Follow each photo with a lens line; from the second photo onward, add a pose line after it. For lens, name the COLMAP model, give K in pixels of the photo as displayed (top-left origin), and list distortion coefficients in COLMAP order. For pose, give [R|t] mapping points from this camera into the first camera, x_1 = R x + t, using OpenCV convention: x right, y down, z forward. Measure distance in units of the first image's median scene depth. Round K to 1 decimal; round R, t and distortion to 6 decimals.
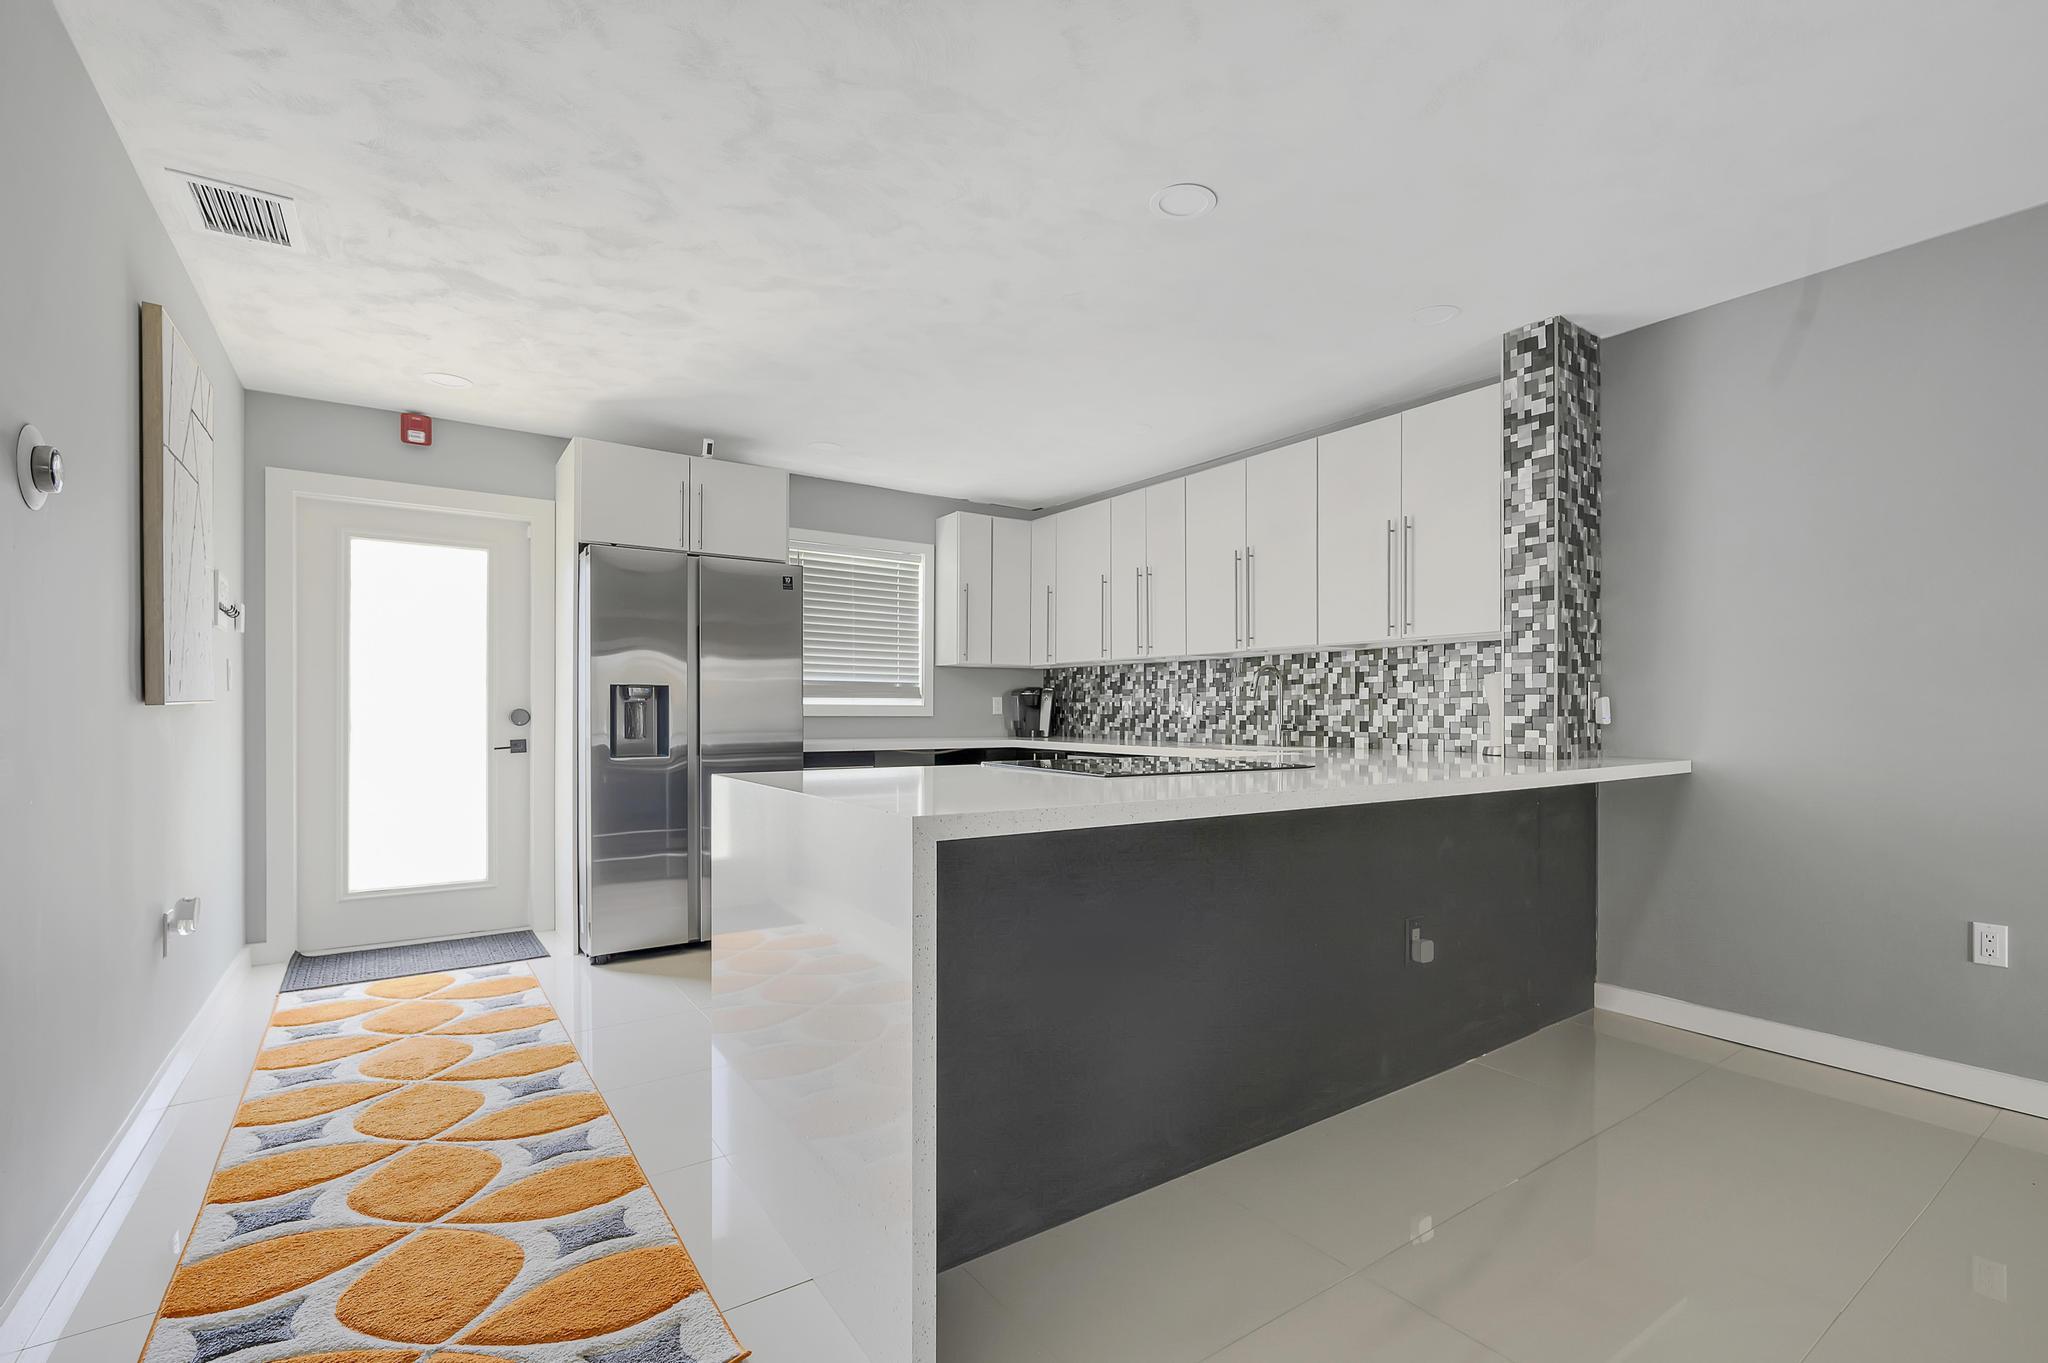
lens RADIAL K [[925.5, 0, 1039.5], [0, 925.5, 696.9], [0, 0, 1]] dist [-0.004625, 0.000772]
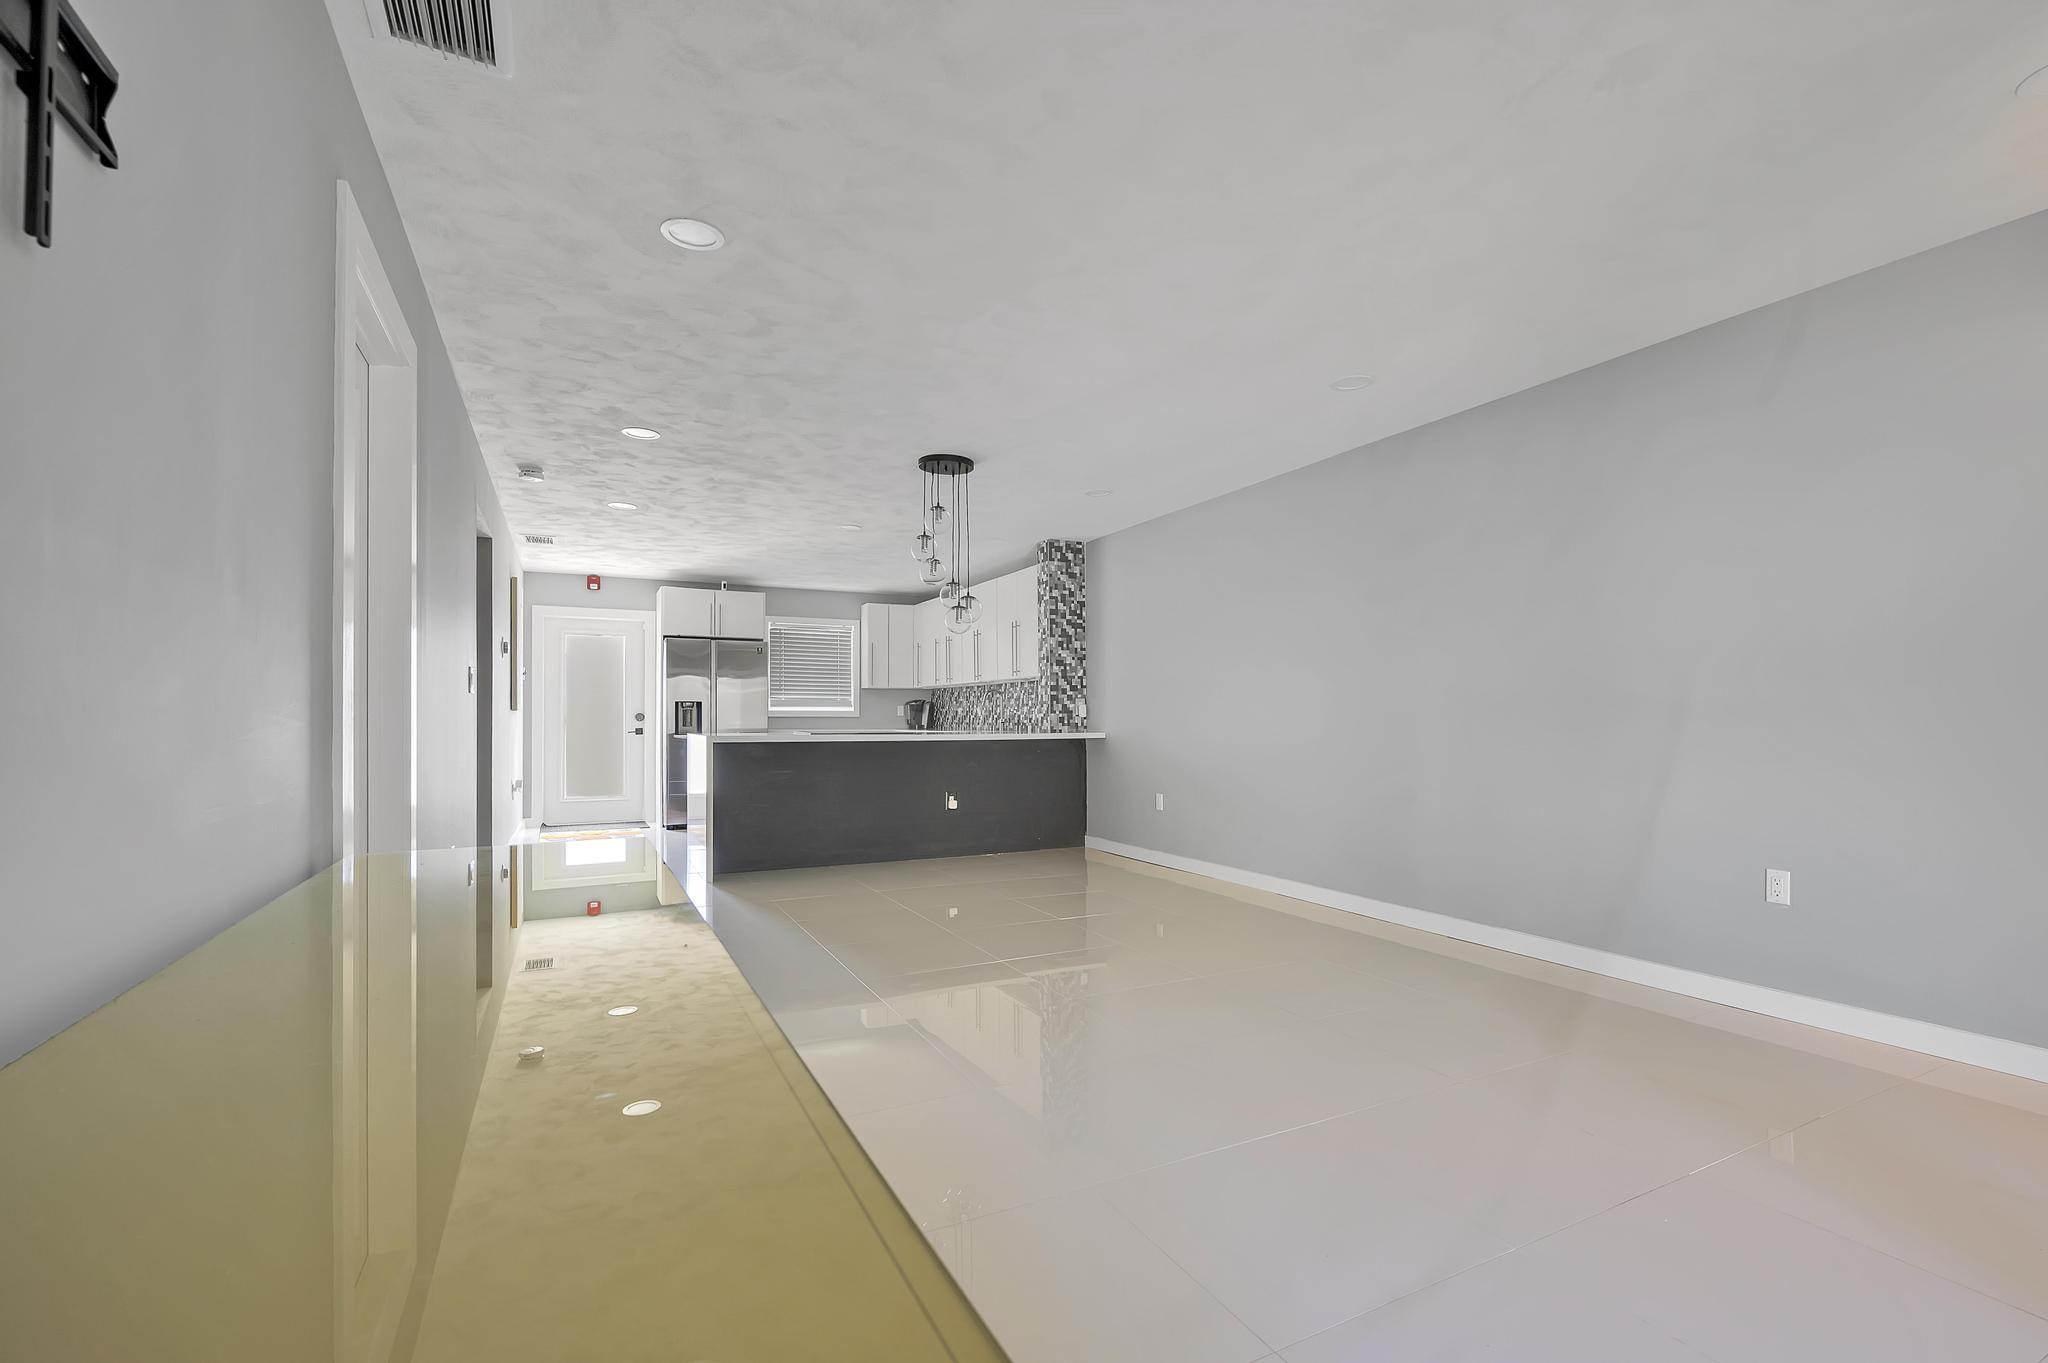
lens RADIAL K [[925.5, 0, 1012.6], [0, 925.5, 687.2], [0, 0, 1]] dist [-0.004625, 0.000772]
pose [[0.986954, -0.008888, -0.160758, 0.676069], [0.005987, 0.999811, -0.018519, -0.001786], [0.160893, 0.017314, 0.986820, -1.030505]]
